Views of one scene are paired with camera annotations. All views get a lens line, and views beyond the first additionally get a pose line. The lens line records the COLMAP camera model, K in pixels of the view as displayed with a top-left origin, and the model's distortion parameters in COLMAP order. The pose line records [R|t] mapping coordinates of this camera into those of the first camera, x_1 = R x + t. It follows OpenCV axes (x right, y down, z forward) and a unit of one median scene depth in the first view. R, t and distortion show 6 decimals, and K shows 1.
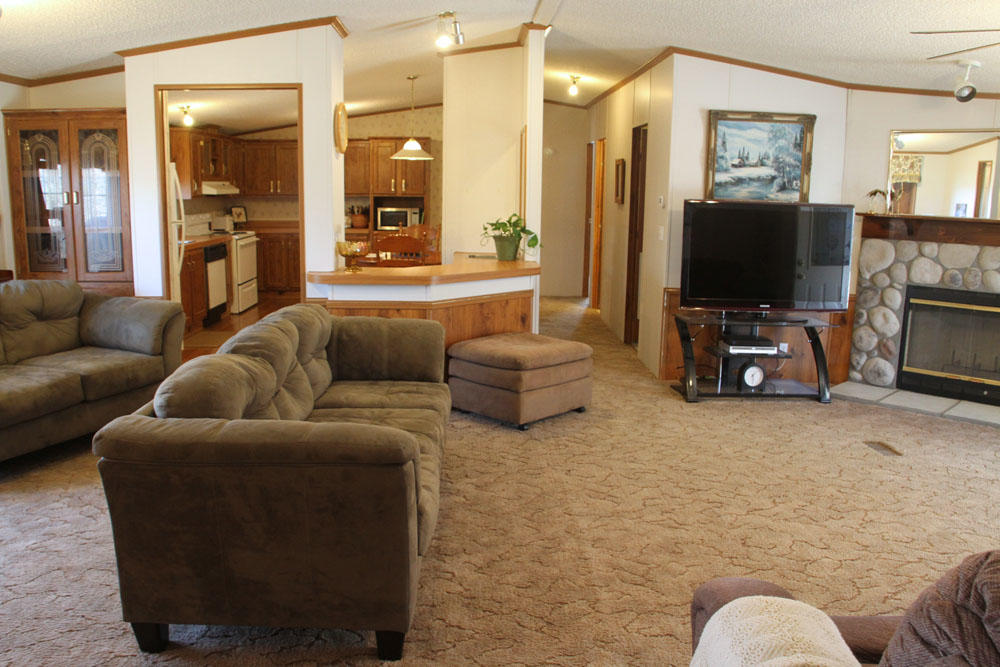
lens RADIAL K [[817.0, 0, 494.7], [0, 817.0, 344.5], [0, 0, 1]] dist [-0.172013, 0.112703]
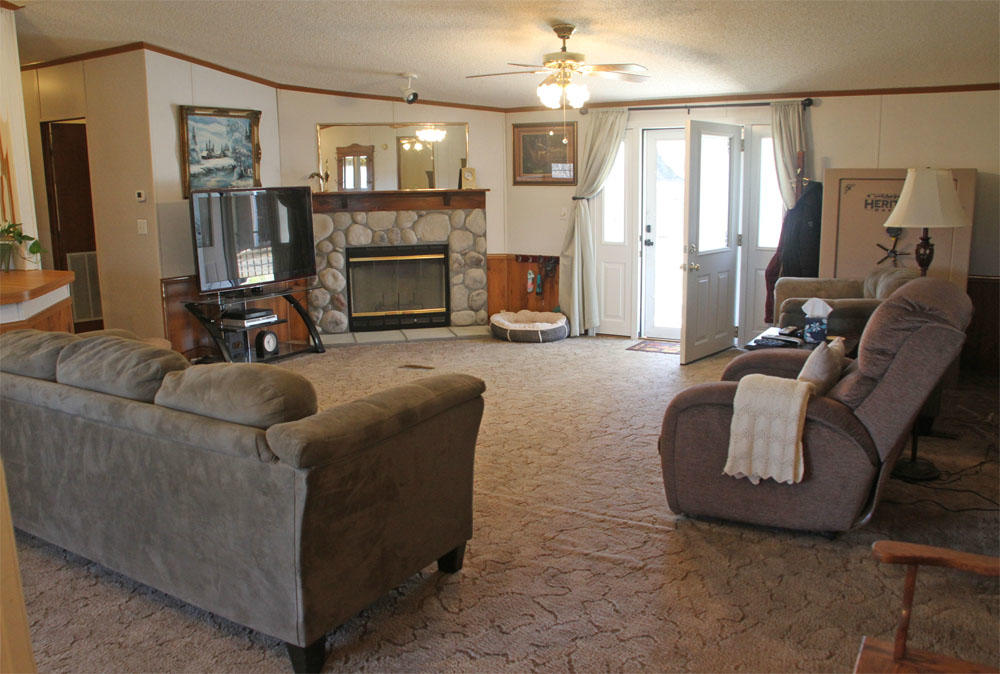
lens RADIAL K [[817.0, 0, 501.9], [0, 817.0, 340.7], [0, 0, 1]] dist [-0.172013, 0.112703]
pose [[0.527251, -0.187233, 0.828825, -0.425539], [0.180297, 0.977862, 0.106207, -0.023534], [-0.830361, 0.093437, 0.549336, 0.102847]]
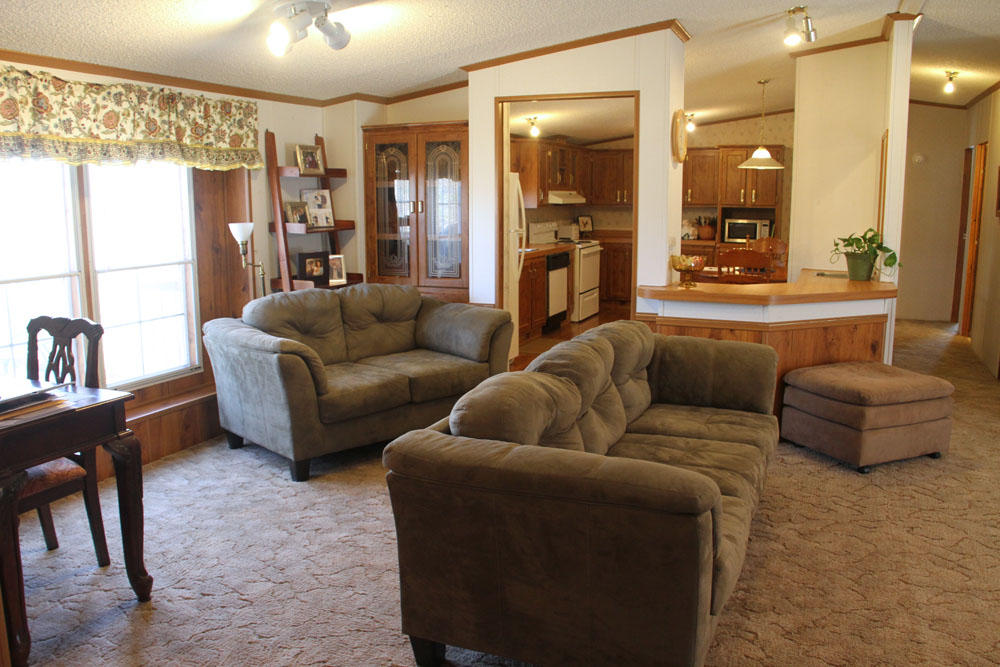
lens RADIAL K [[817.0, 0, 496.4], [0, 817.0, 341.9], [0, 0, 1]] dist [-0.172013, 0.112703]
pose [[0.909997, 0.056085, -0.410805, 0.013525], [-0.061994, 0.998076, -0.001064, -0.009726], [0.409955, 0.026436, 0.911723, 0.041941]]
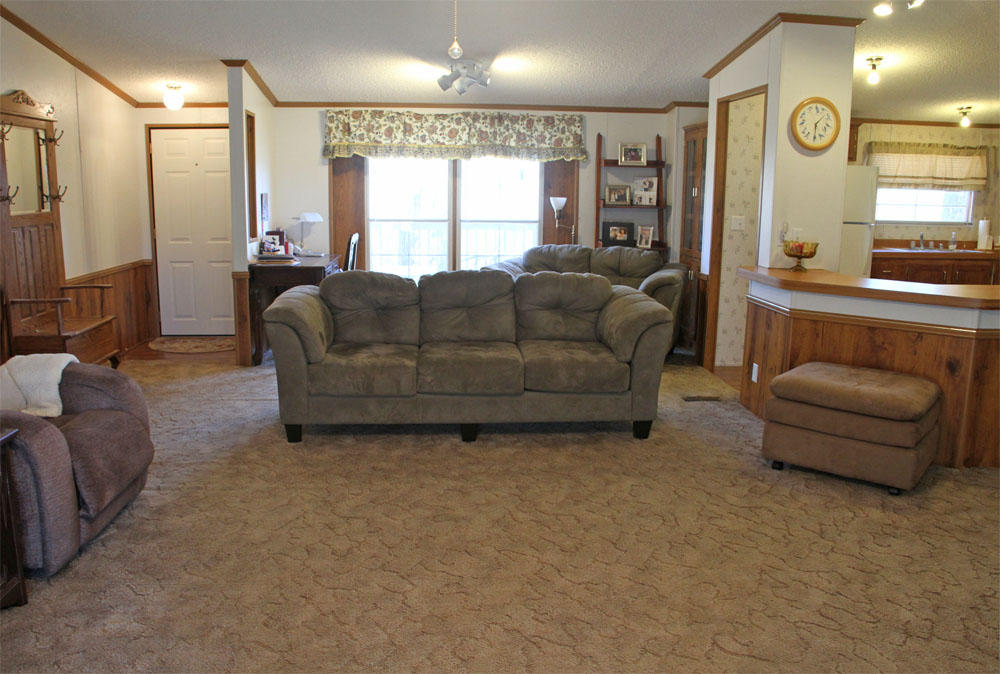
lens RADIAL K [[817.0, 0, 496.7], [0, 817.0, 342.1], [0, 0, 1]] dist [-0.172013, 0.112703]
pose [[0.059825, 0.170185, -0.983595, 0.665000], [-0.197139, 0.967966, 0.155490, -0.076444], [0.978548, 0.184603, 0.091458, 0.512238]]
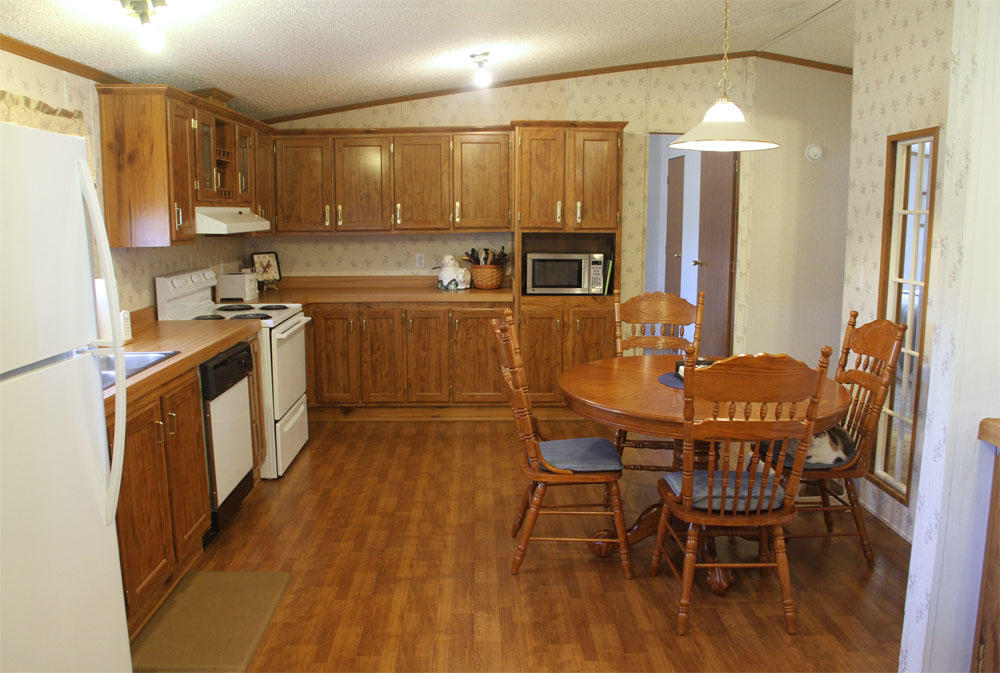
lens RADIAL K [[817.0, 0, 494.1], [0, 817.0, 349.5], [0, 0, 1]] dist [-0.172013, 0.112703]
pose [[0.999875, -0.014416, -0.006467, -0.283404], [0.014258, 0.999614, -0.023847, -0.159558], [0.006808, 0.023751, 0.999695, 0.794734]]
